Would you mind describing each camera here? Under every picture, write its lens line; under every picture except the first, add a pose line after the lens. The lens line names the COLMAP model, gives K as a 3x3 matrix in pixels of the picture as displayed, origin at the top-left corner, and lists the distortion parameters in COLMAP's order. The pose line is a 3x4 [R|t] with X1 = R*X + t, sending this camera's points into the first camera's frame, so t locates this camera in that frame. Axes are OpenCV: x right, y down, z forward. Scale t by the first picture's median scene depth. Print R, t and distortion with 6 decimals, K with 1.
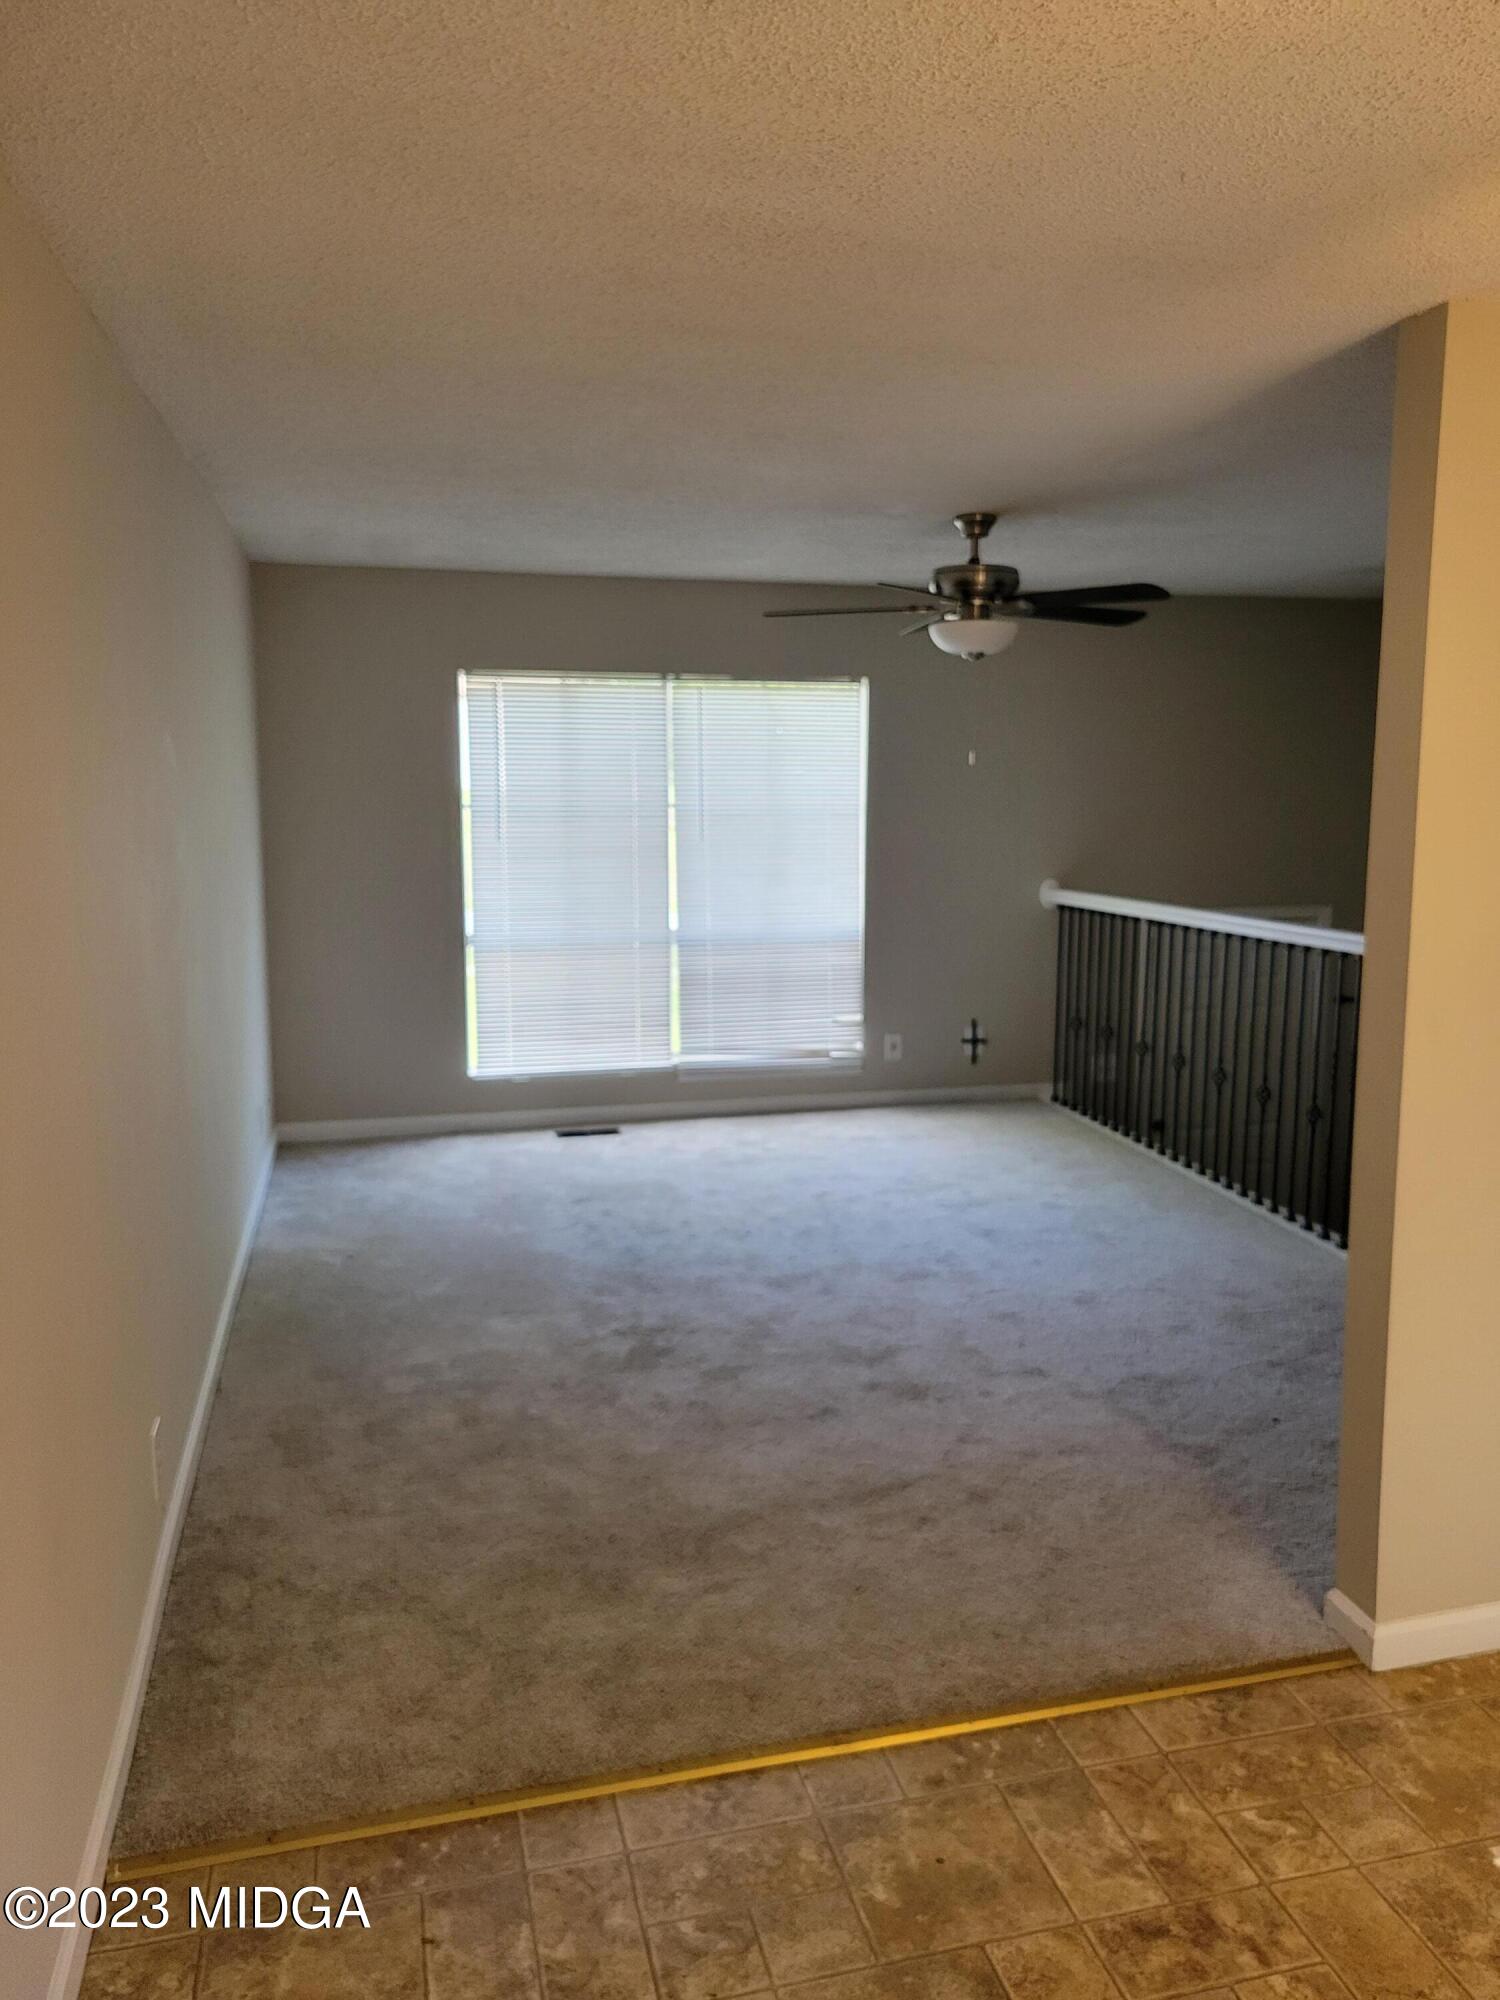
lens RADIAL K [[1575.6, 0, 740.6], [0, 1575.6, 990.5], [0, 0, 1]] dist [0.079852, -0.041599]
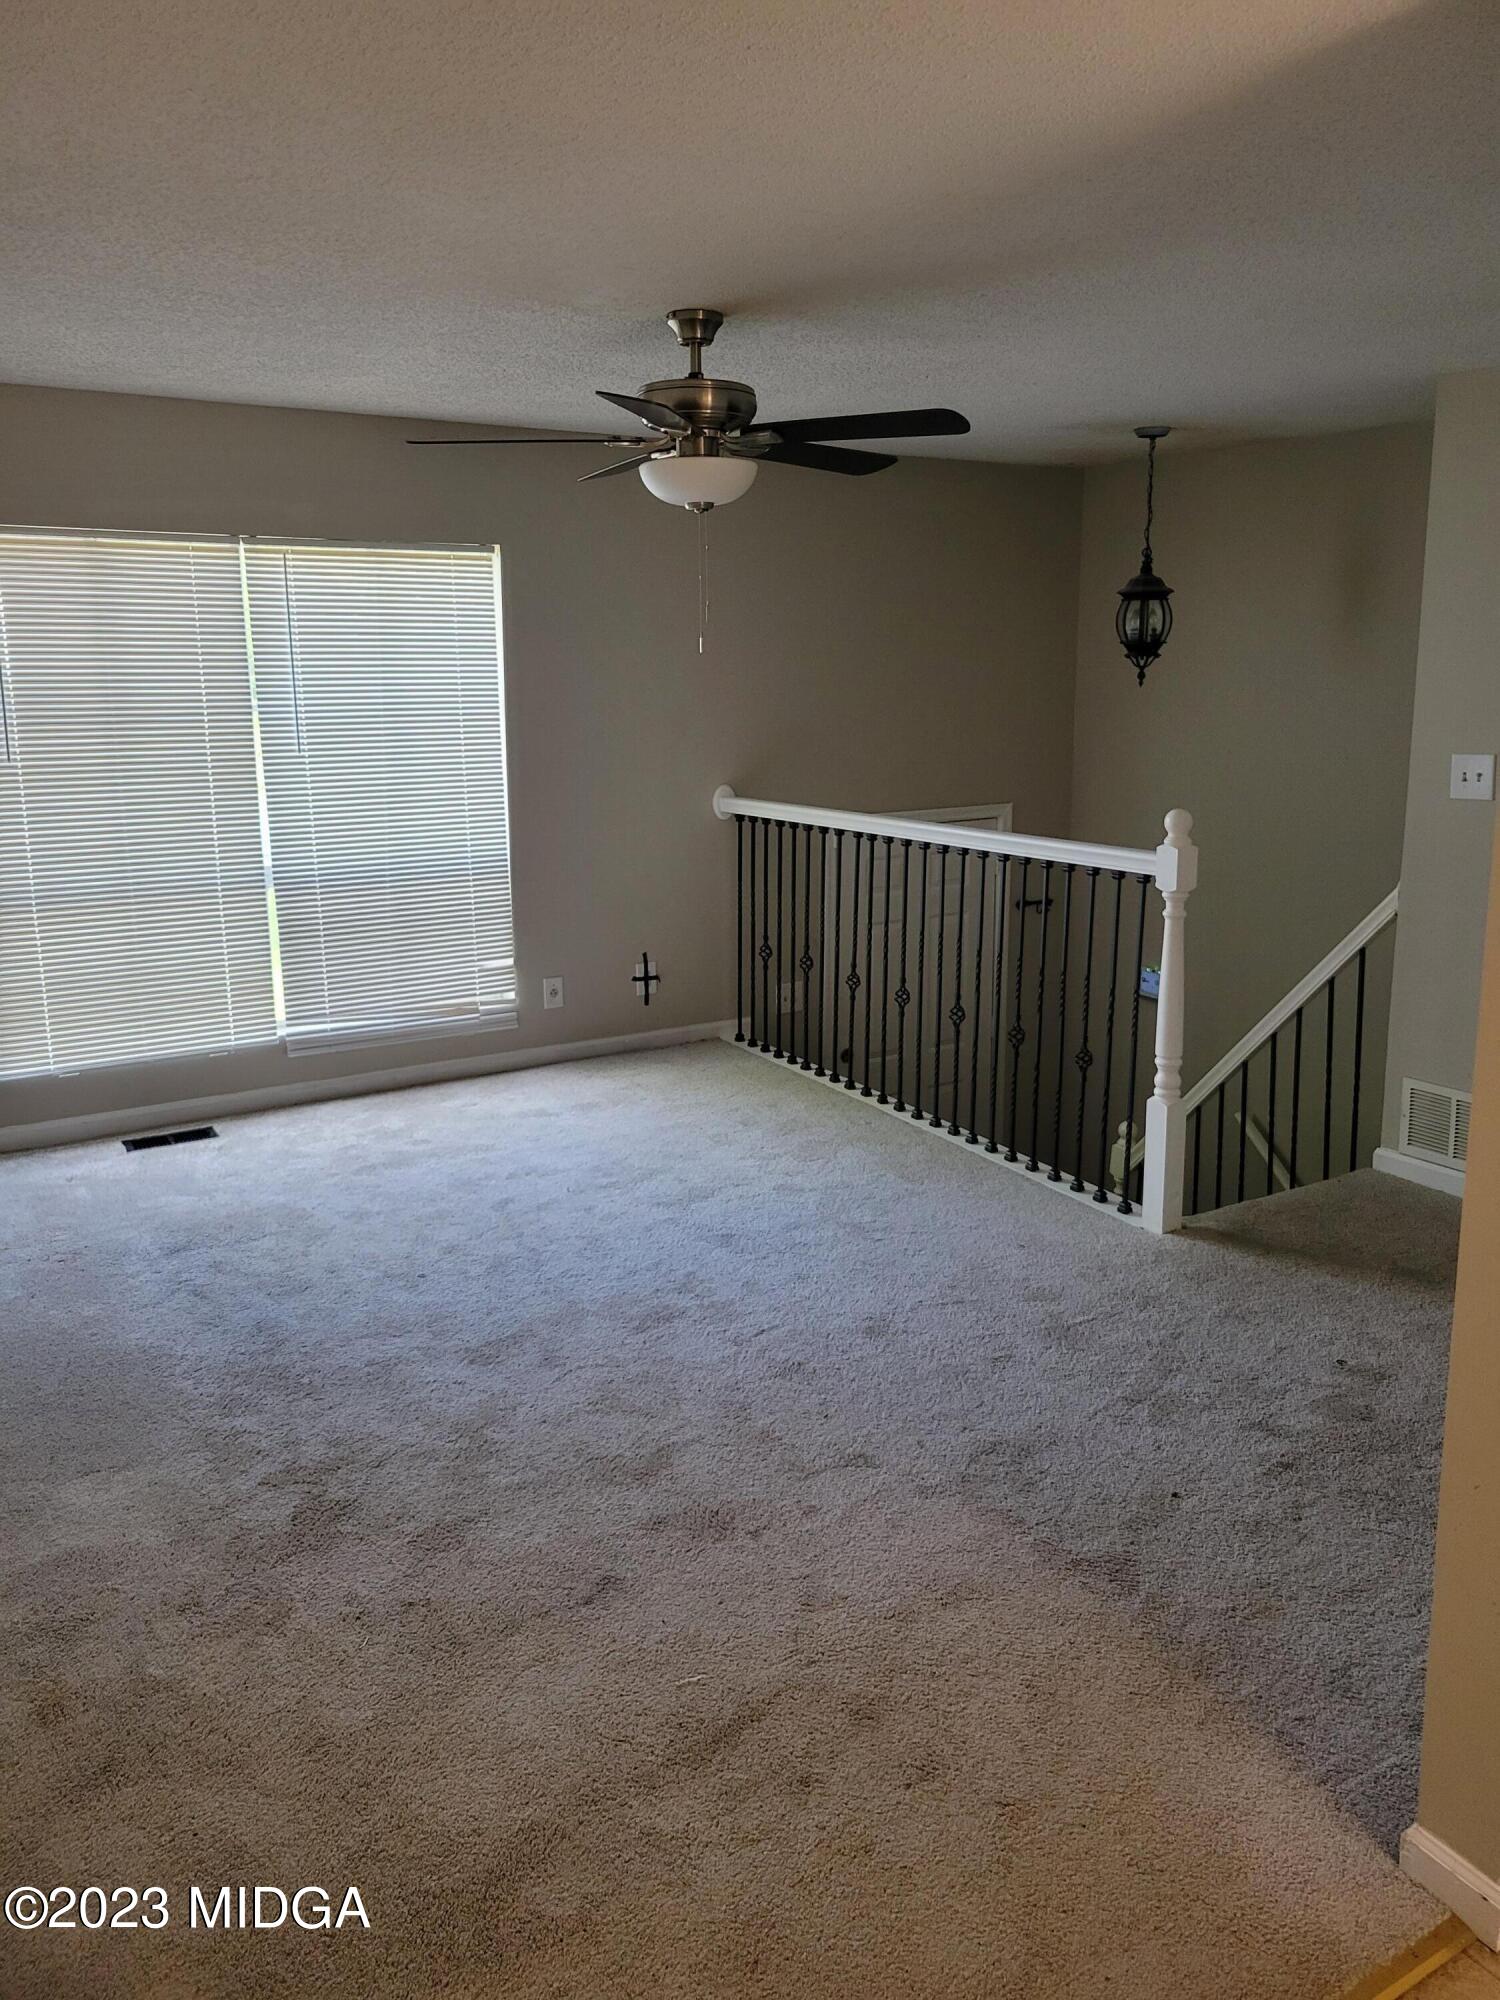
lens RADIAL K [[1543.0, 0, 748.3], [0, 1543.0, 946.0], [0, 0, 1]] dist [0.067648, -0.044898]
pose [[0.956076, -0.062266, 0.286428, -0.052284], [0.048873, 0.997361, 0.053680, -0.039240], [-0.289014, -0.037324, 0.956597, 0.267467]]
